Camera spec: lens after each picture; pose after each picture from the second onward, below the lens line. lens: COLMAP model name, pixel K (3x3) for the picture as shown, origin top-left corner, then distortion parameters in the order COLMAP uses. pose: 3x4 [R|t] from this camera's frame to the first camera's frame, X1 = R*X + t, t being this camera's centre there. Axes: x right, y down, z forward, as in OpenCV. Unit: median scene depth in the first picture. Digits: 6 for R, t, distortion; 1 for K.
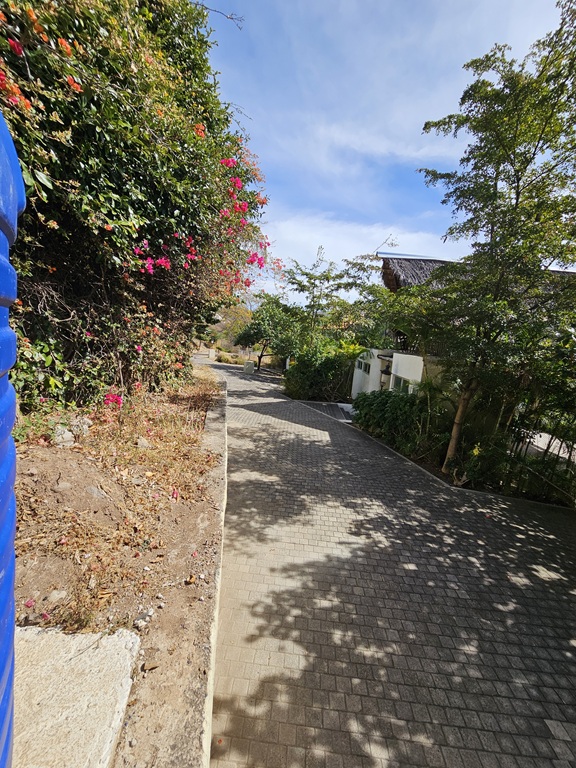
lens RADIAL K [[317.1, 0, 288.0], [0, 317.1, 384.0], [0, 0, 1]] dist [0.000680, -0.000062]
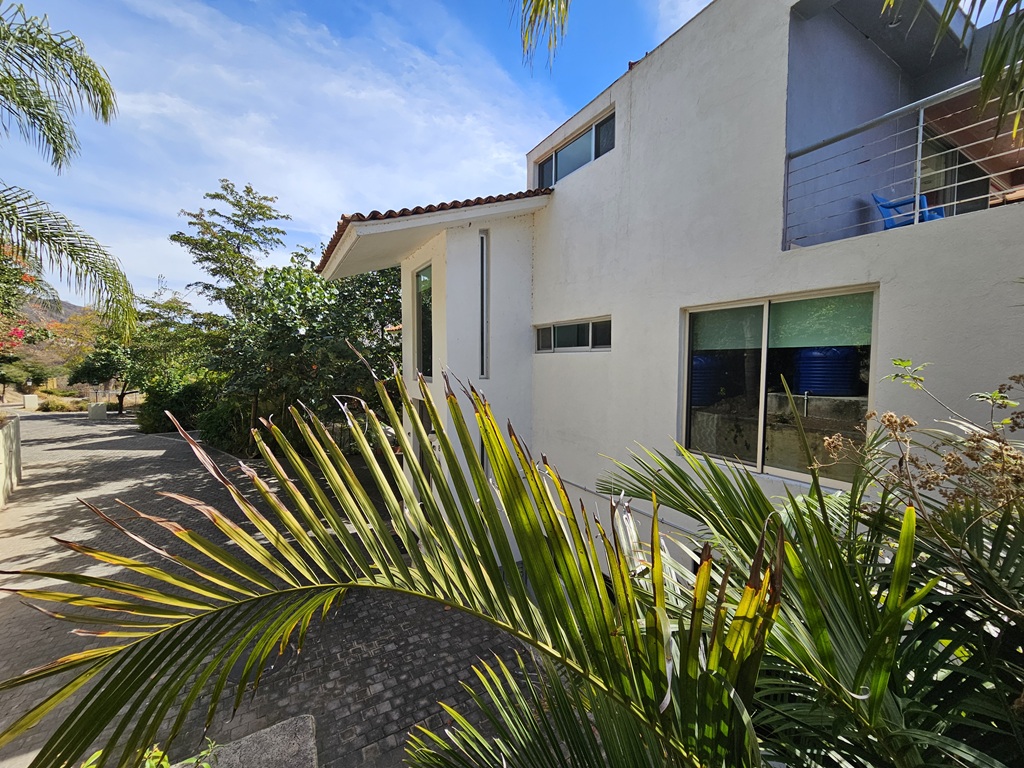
lens RADIAL K [[422.8, 0, 495.7], [0, 422.8, 387.6], [0, 0, 1]] dist [0.000680, -0.000062]
pose [[0.830417, -0.122615, 0.543482, 0.120600], [0.154605, 0.987886, -0.013354, 0.051267], [-0.535261, 0.095114, 0.839315, -0.354830]]
